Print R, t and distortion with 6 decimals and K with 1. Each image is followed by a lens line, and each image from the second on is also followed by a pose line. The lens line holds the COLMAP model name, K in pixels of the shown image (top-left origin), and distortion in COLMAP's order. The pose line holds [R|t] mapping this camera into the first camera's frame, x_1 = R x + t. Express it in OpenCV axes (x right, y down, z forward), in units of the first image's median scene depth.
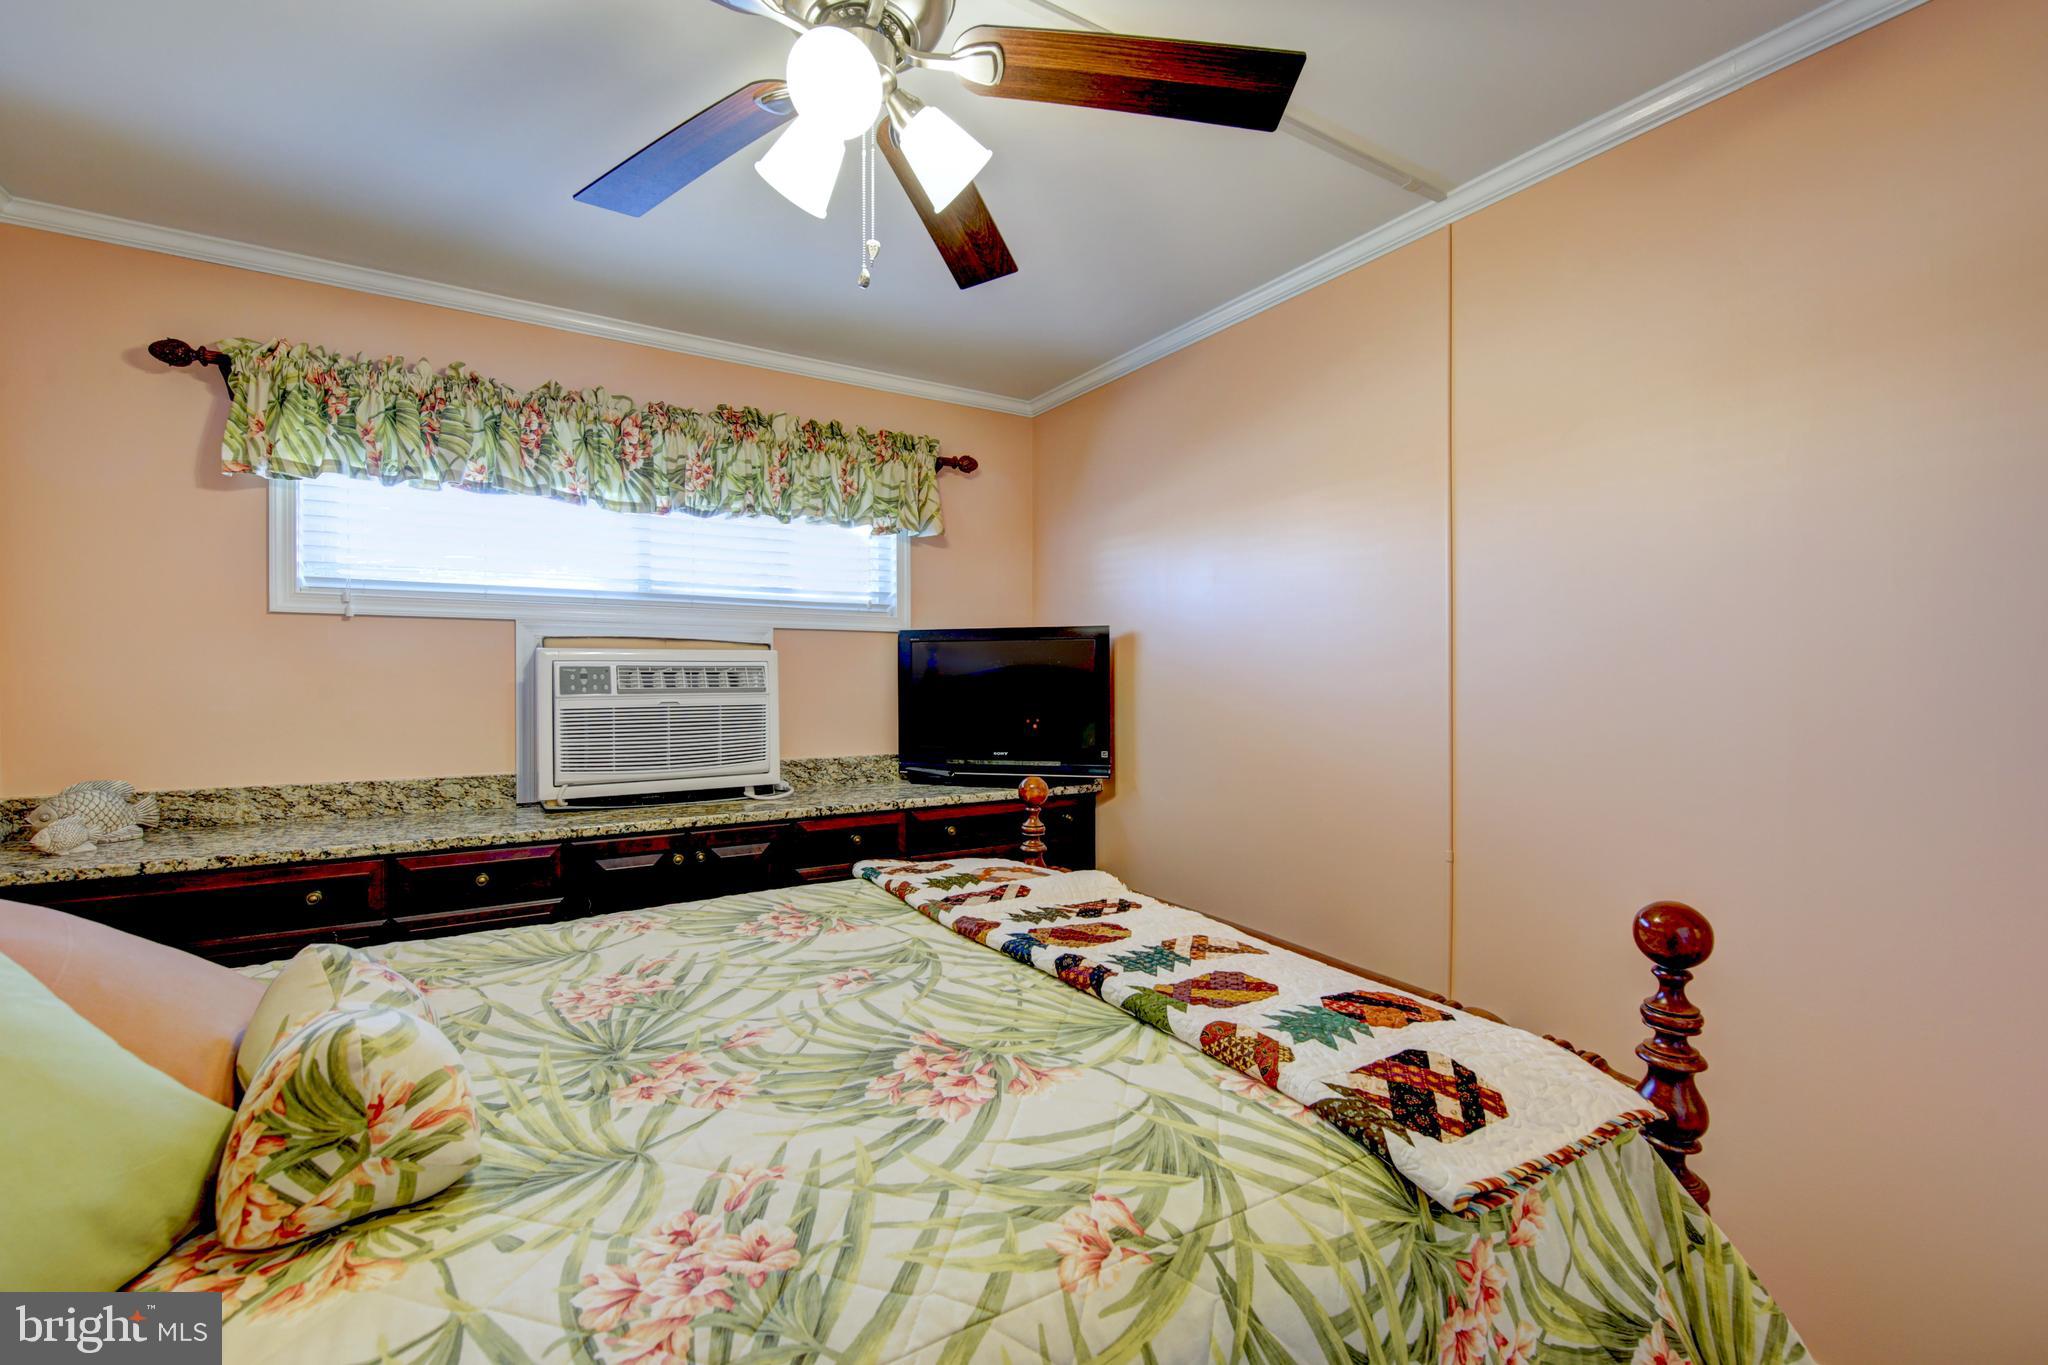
lens RADIAL K [[834.1, 0, 1004.3], [0, 834.1, 687.7], [0, 0, 1]] dist [0.013867, -0.008982]
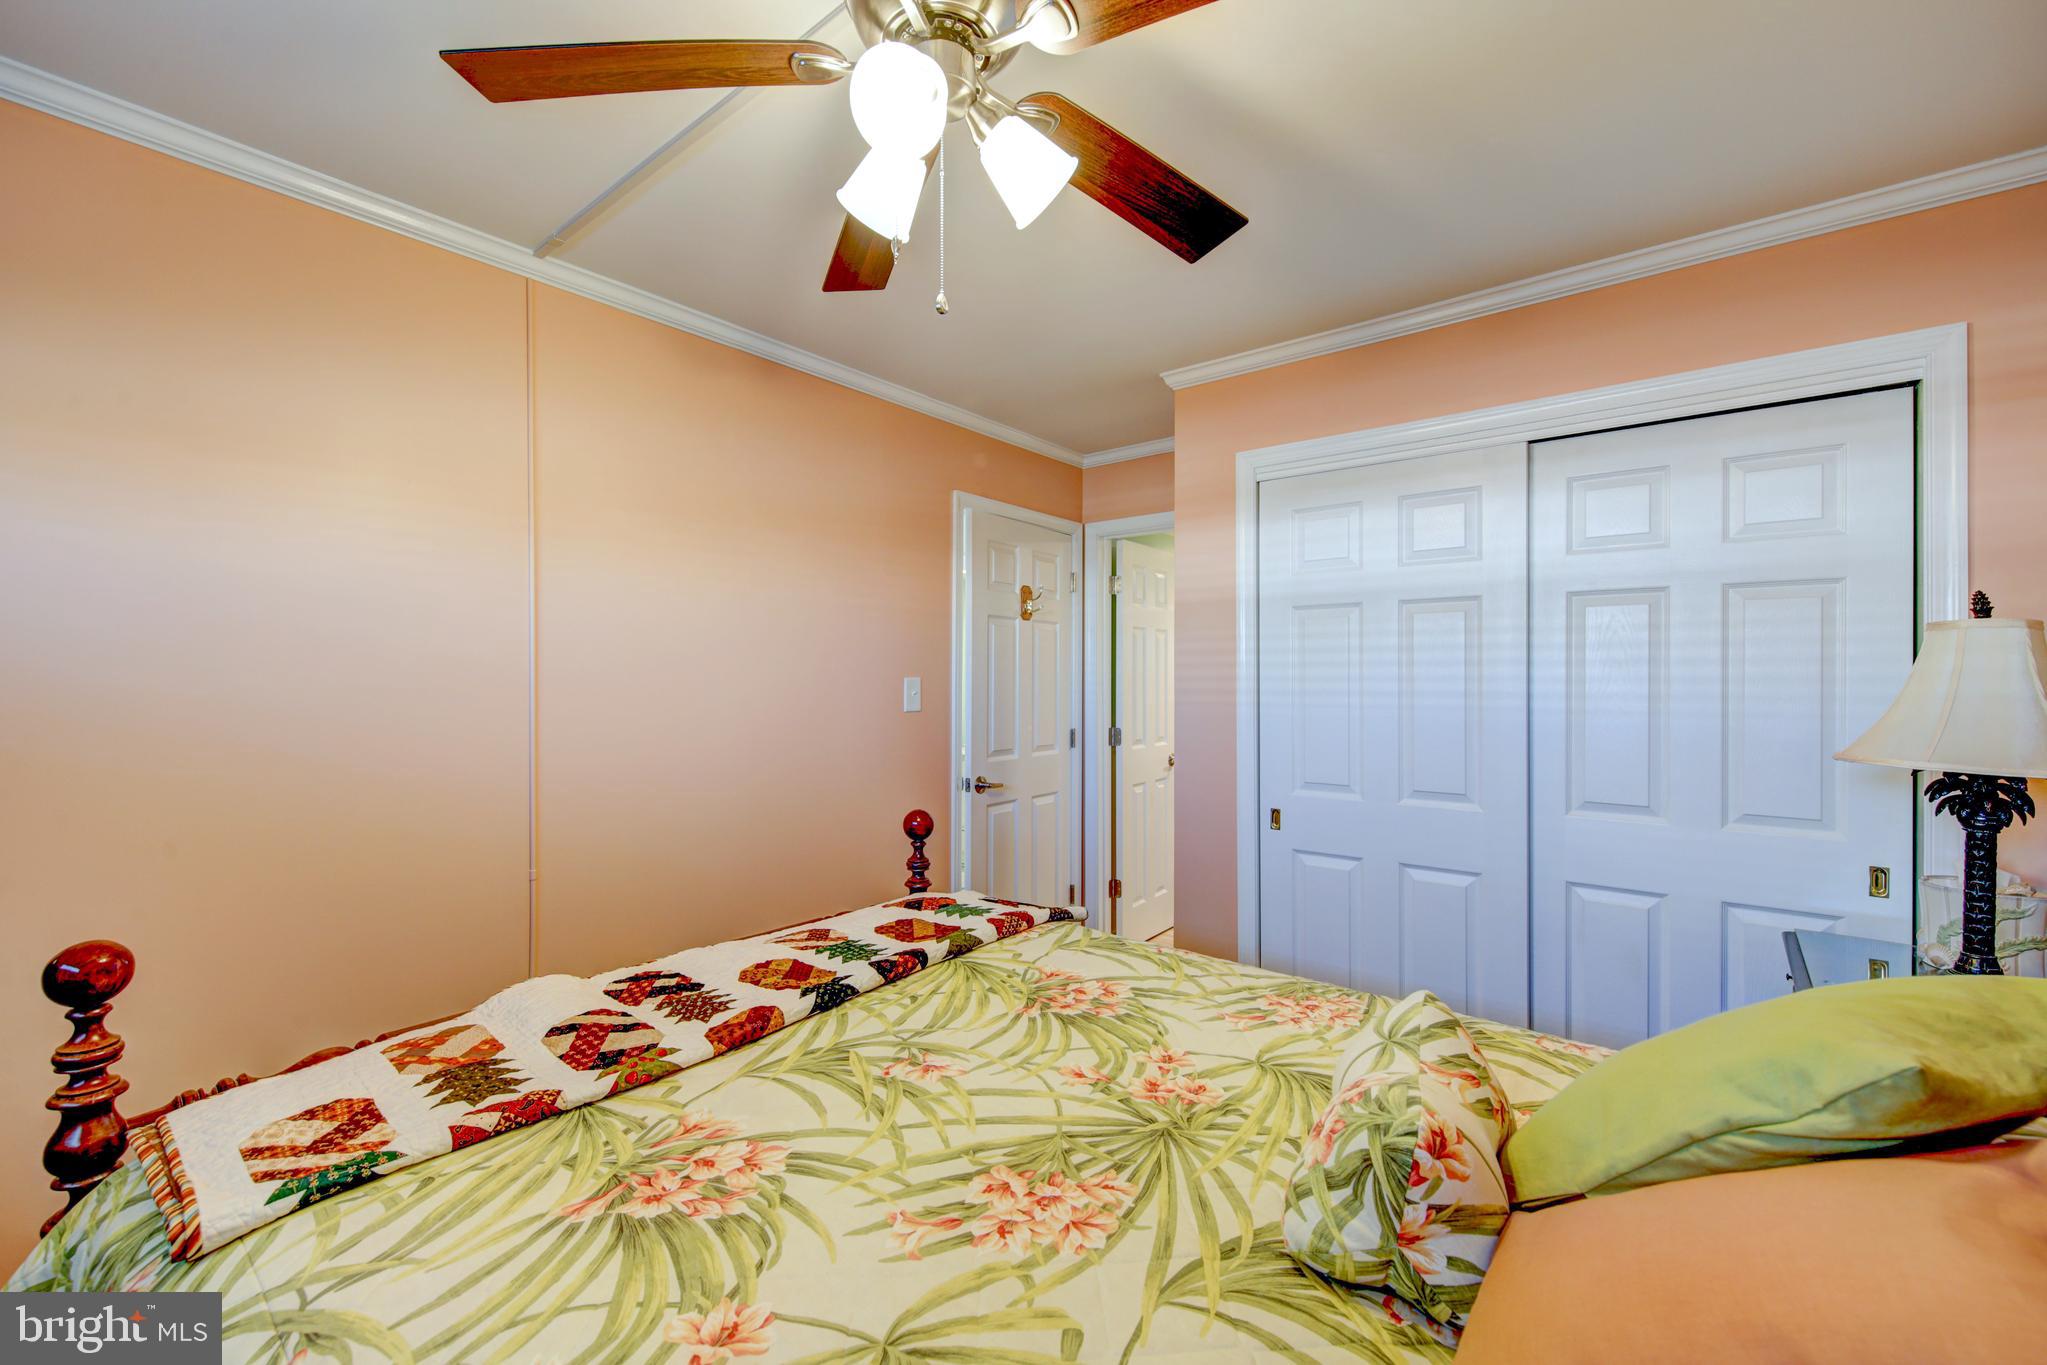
lens RADIAL K [[872.8, 0, 1030.1], [0, 872.8, 676.0], [0, 0, 1]] dist [0.015014, -0.008296]
pose [[-0.343851, 0.003252, 0.939019, -1.124301], [0.017590, 0.999841, 0.002978, -0.064117], [-0.938860, 0.017542, -0.343853, 1.240148]]
